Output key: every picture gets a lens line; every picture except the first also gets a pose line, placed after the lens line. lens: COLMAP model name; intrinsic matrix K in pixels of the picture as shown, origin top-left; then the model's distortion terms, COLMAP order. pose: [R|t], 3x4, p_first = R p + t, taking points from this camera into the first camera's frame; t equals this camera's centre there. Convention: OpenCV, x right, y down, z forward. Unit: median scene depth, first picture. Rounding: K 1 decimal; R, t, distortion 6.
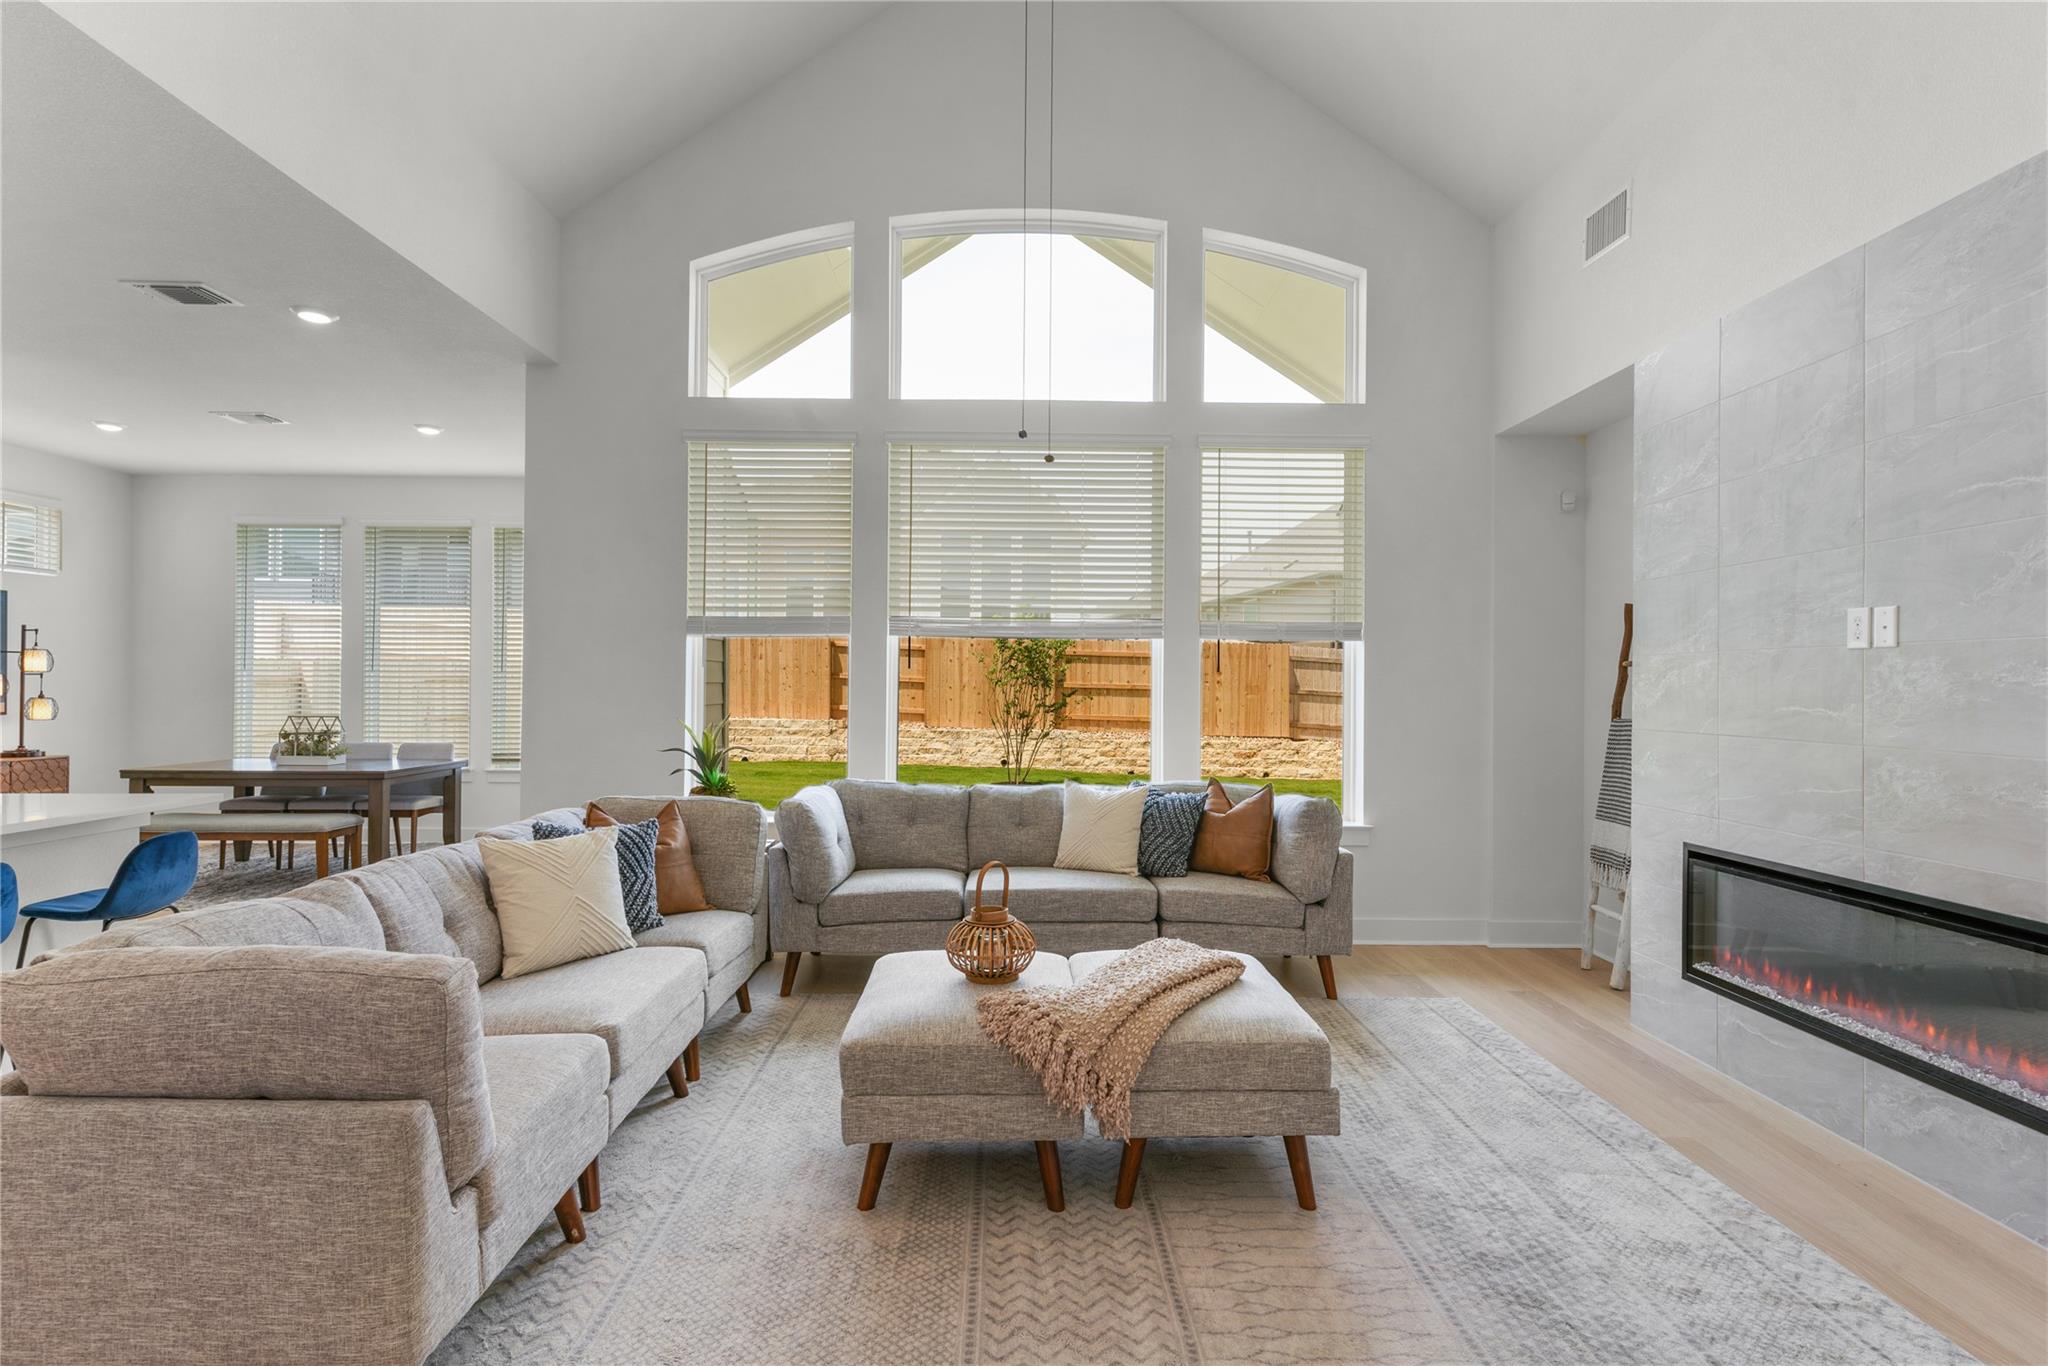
lens RADIAL K [[967.1, 0, 1024.0], [0, 967.1, 683.0], [0, 0, 1]] dist [-0.001988, -0.000231]
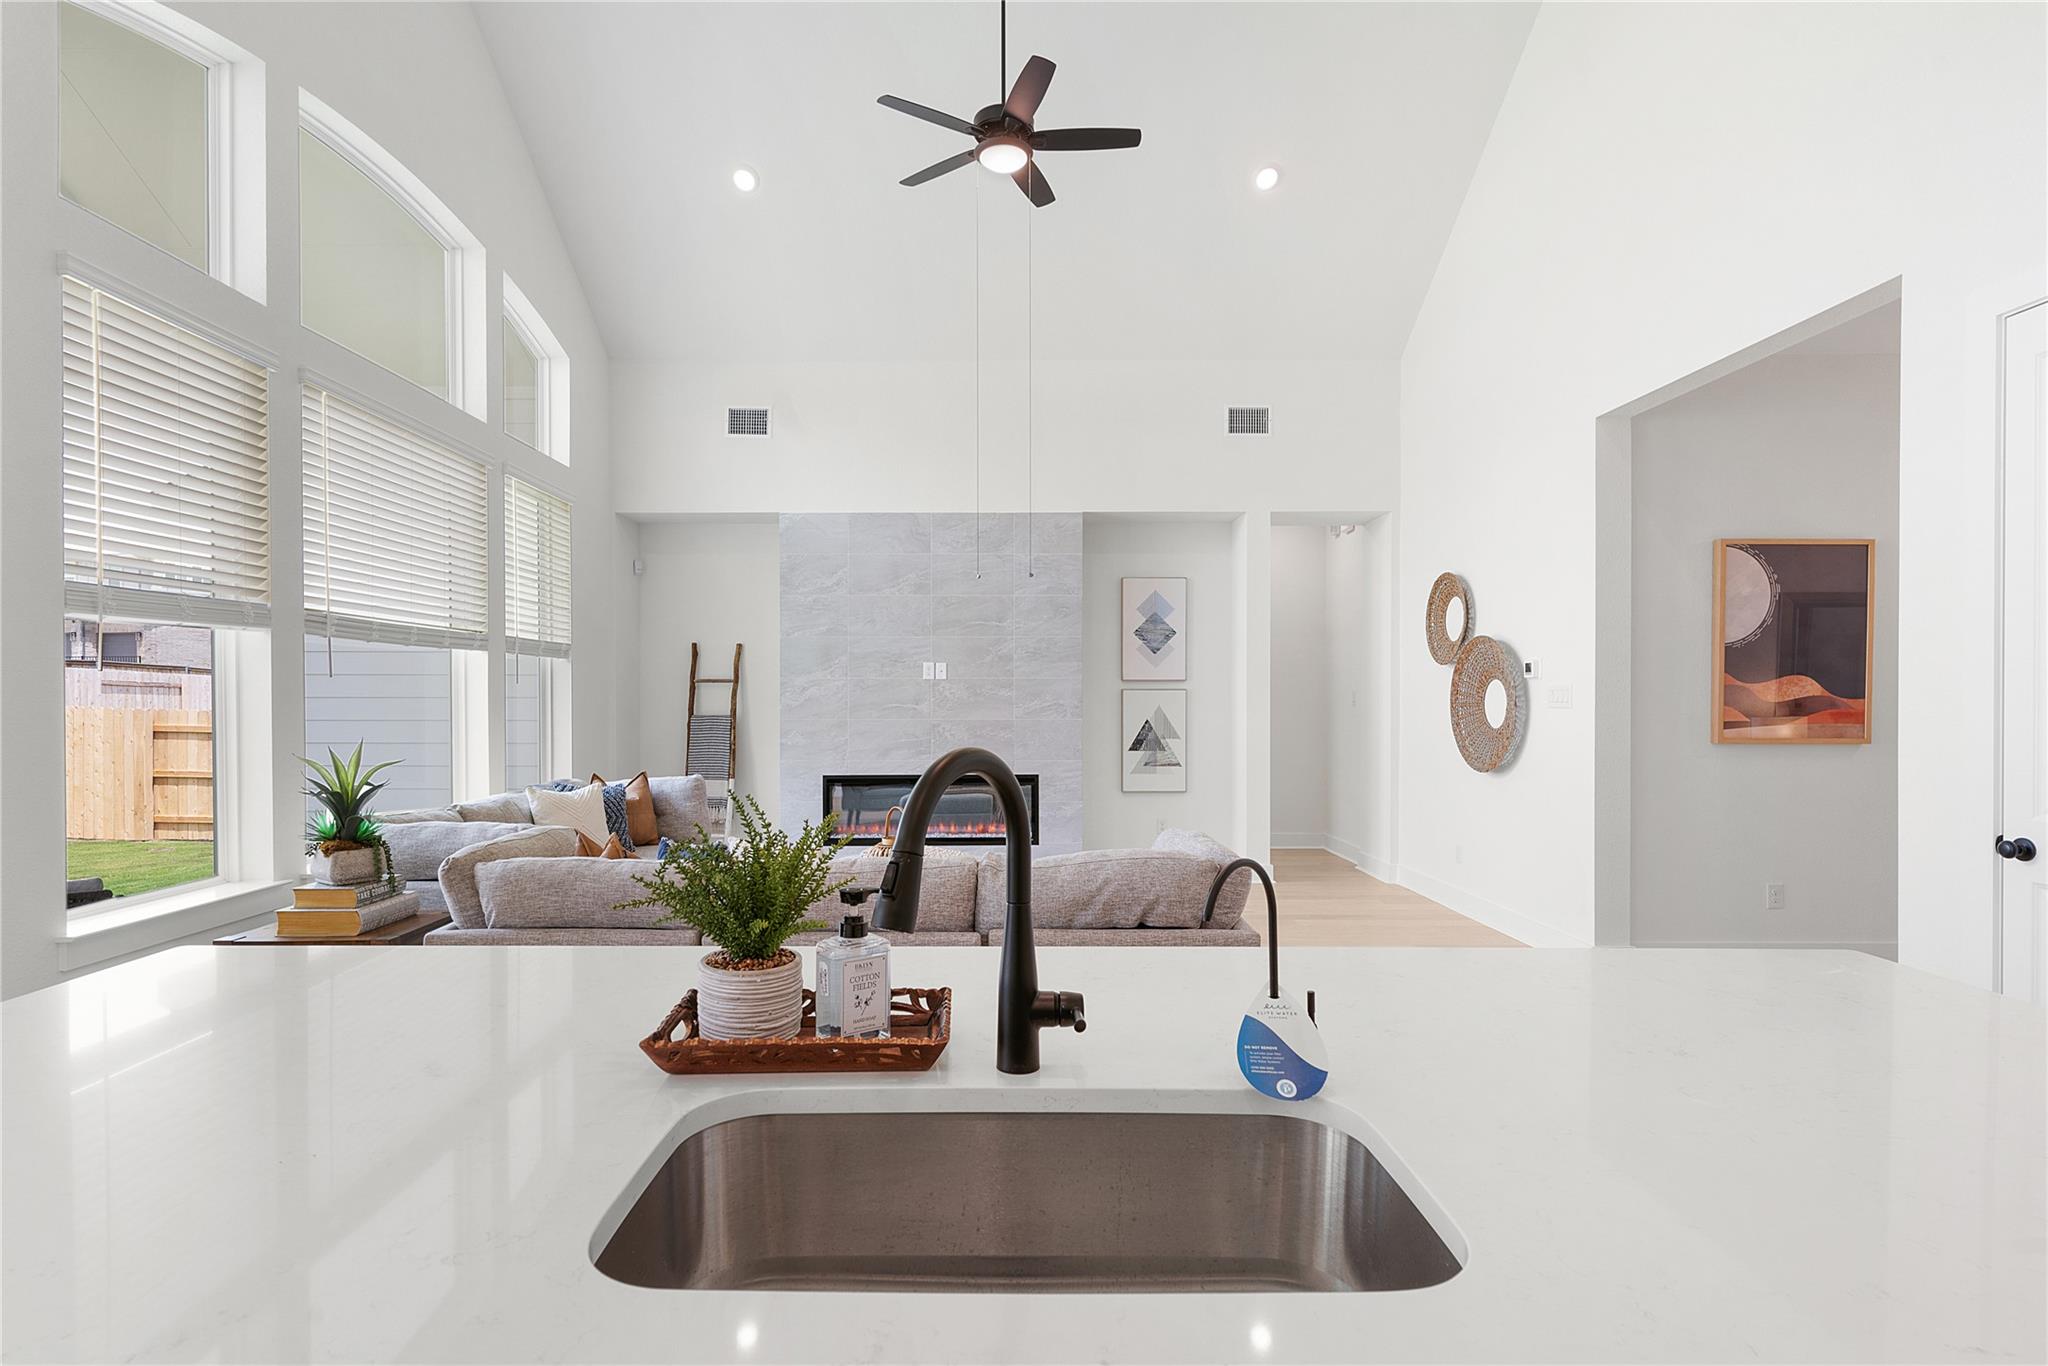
lens RADIAL K [[1008.5, 0, 1024.0], [0, 1008.5, 683.0], [0, 0, 1]] dist [0.001855, 0.000293]
pose [[-0.031085, -0.003495, 0.999511, -0.833448], [-0.013051, 0.999910, 0.003090, -0.016641], [-0.999432, -0.012949, -0.031128, 0.387038]]
